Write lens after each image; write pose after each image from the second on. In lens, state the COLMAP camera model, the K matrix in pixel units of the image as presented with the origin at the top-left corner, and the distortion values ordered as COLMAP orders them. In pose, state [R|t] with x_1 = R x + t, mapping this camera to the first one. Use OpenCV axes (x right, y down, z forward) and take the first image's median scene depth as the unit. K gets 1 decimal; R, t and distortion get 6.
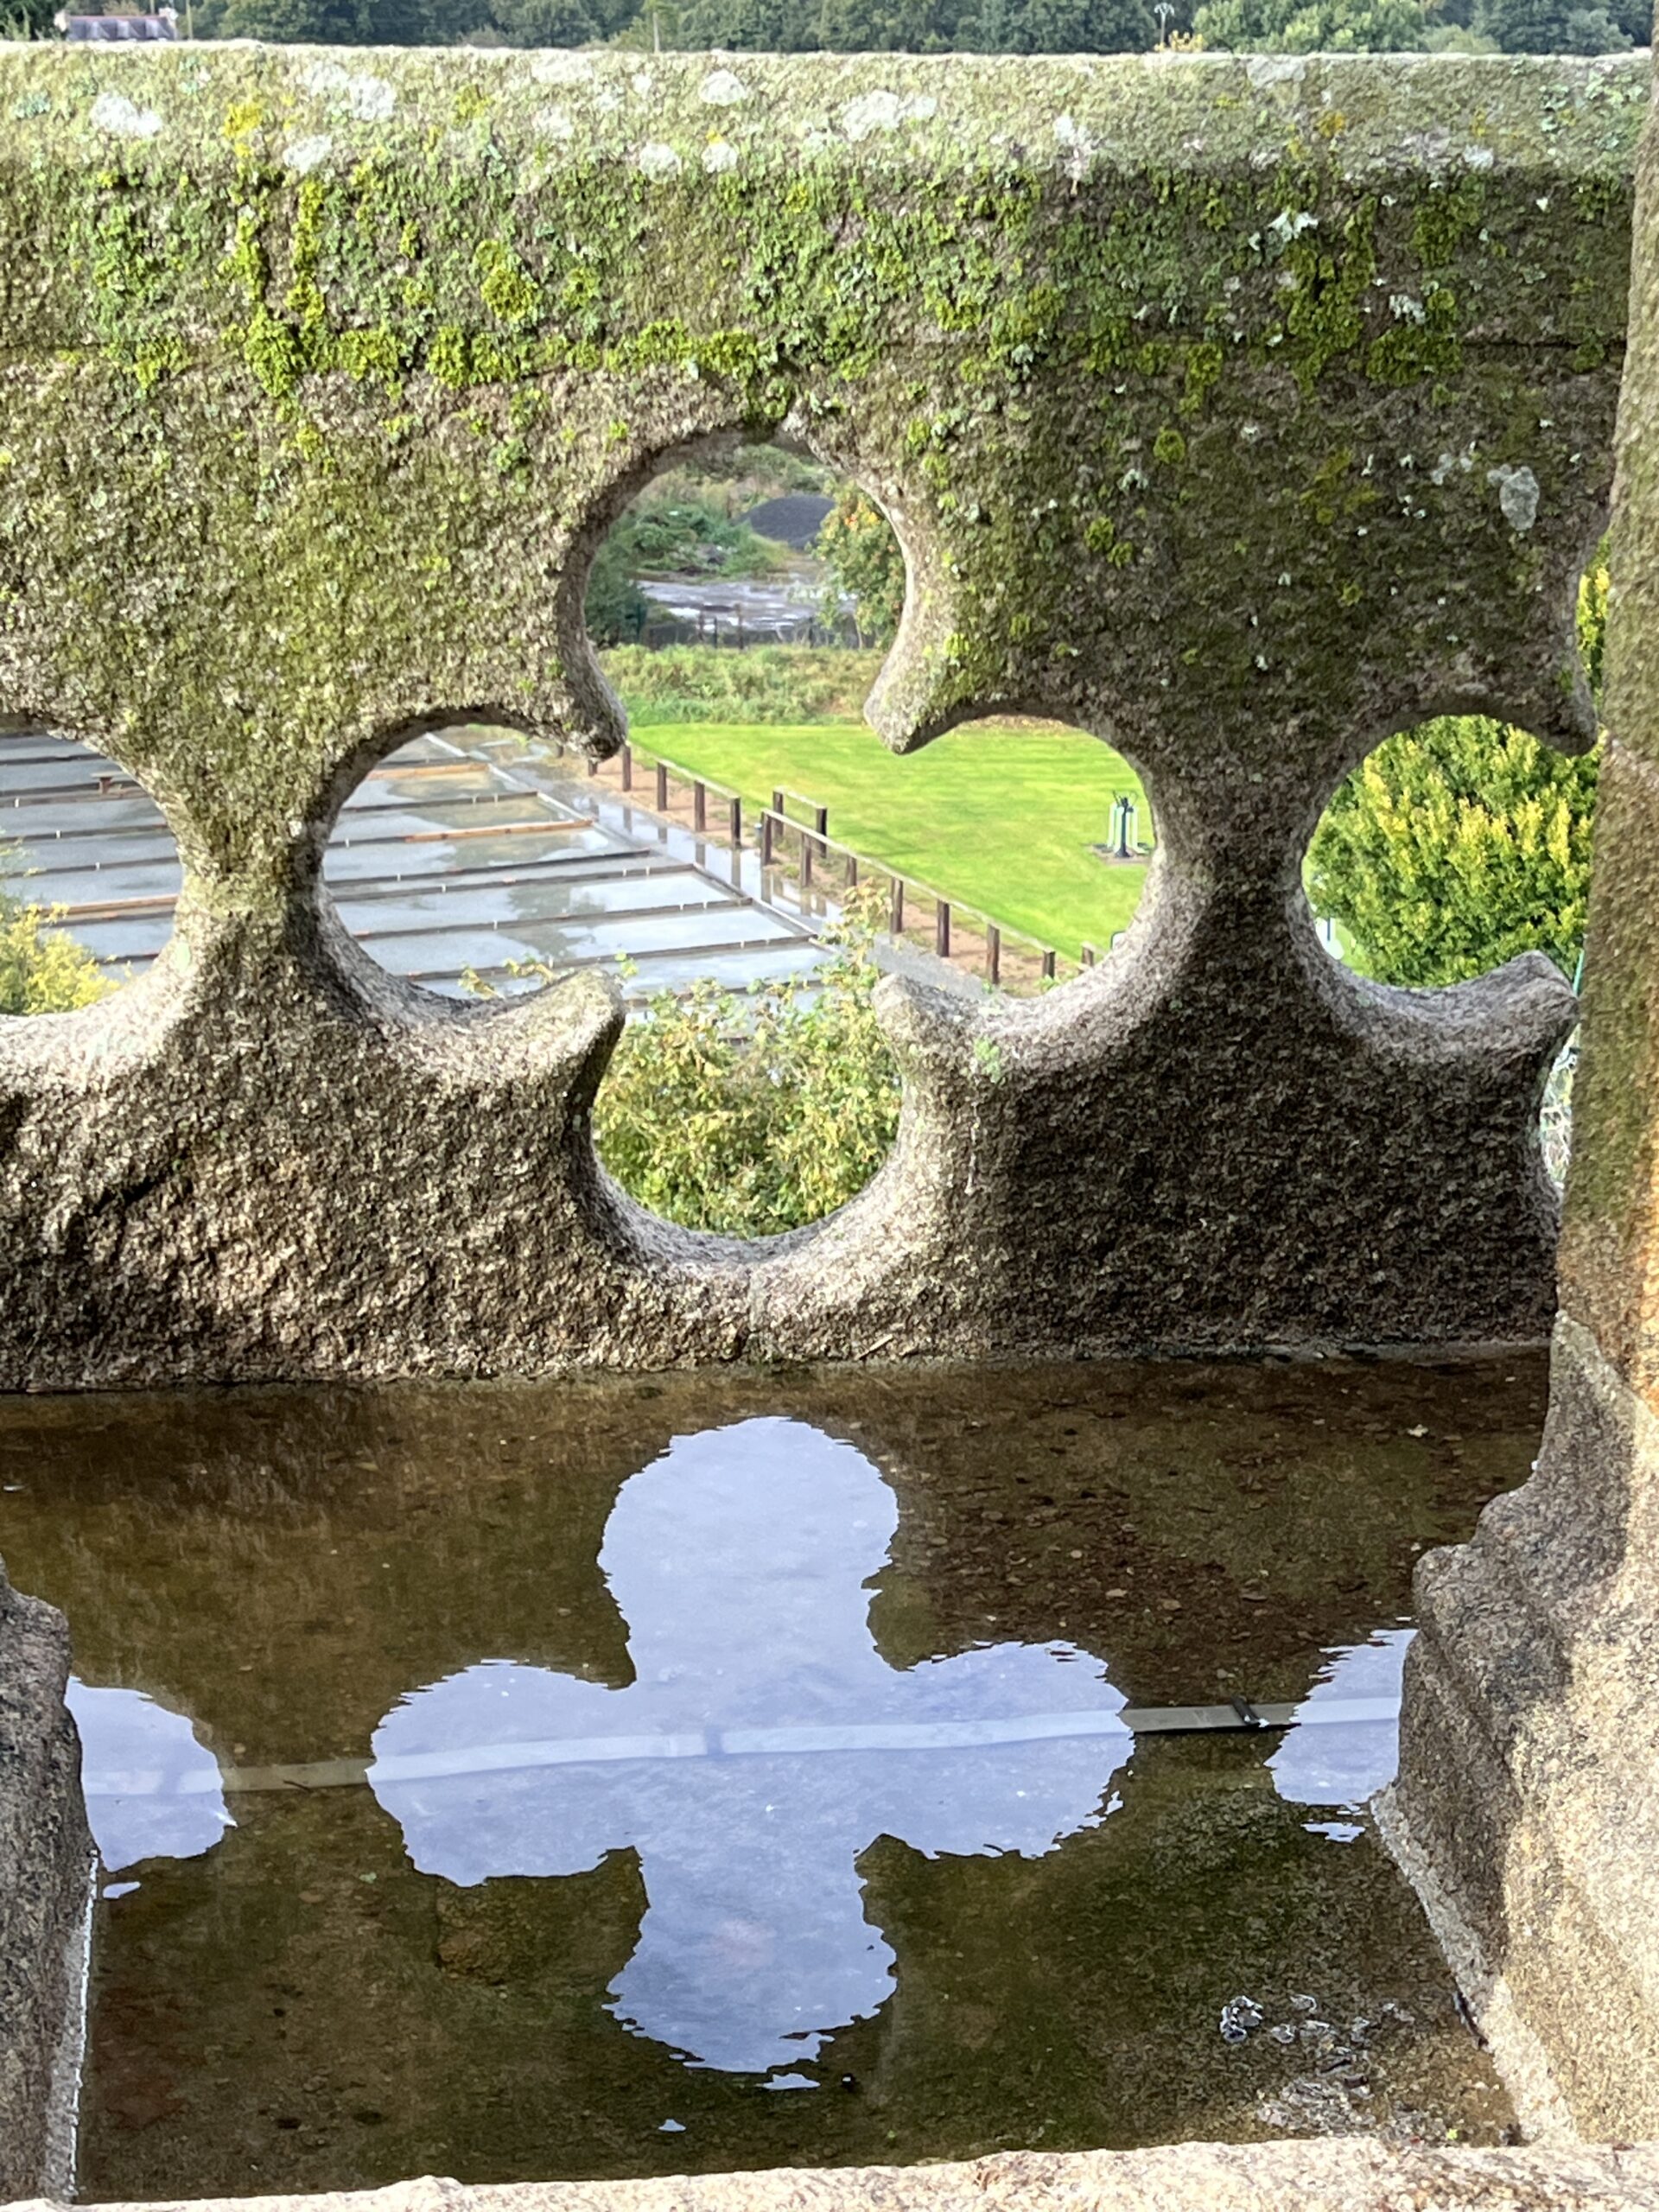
lens RADIAL K [[4037.3, 0, 829.5], [0, 4037.3, 1106.0], [0, 0, 1]] dist [0.038891, 0.097748]
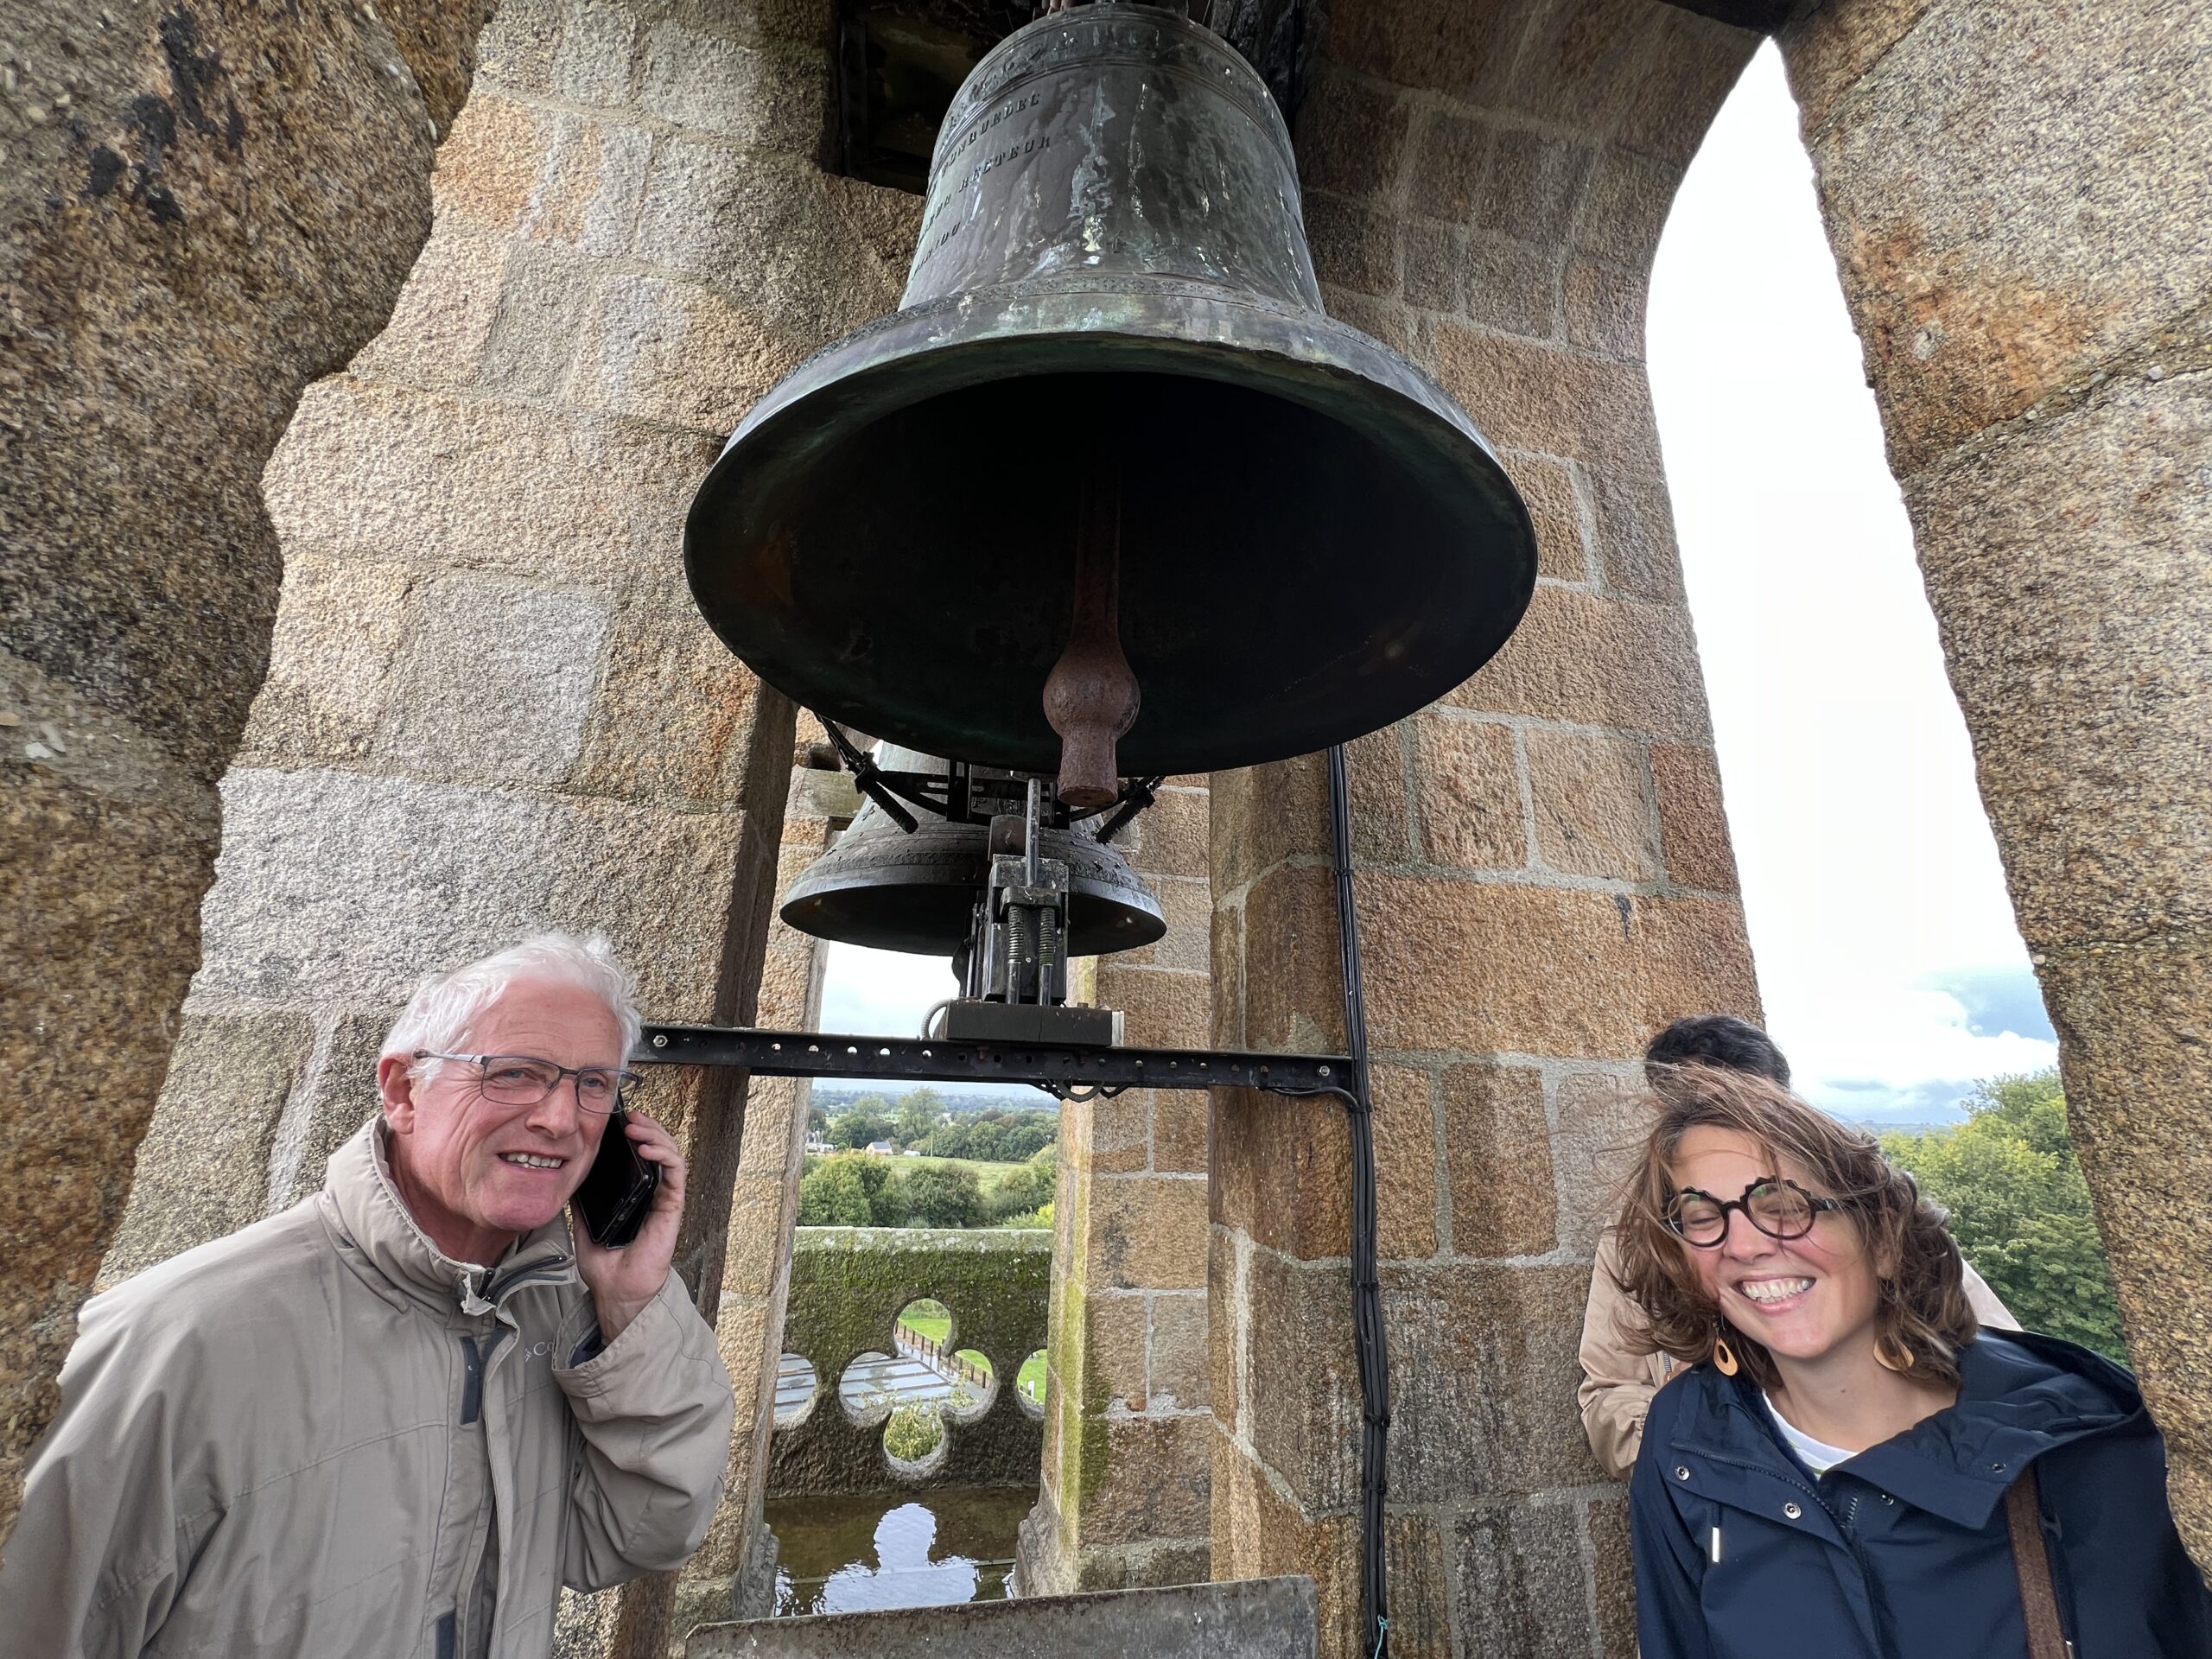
lens RADIAL K [[891.3, 0, 1106.0], [0, 891.3, 829.5], [0, 0, 1]] dist [0.000707, 0.000104]
pose [[0.989658, 0.071150, 0.124559, 0.030057], [0.011132, 0.827611, -0.561191, 0.005726], [-0.143016, 0.556774, 0.818260, -0.494880]]
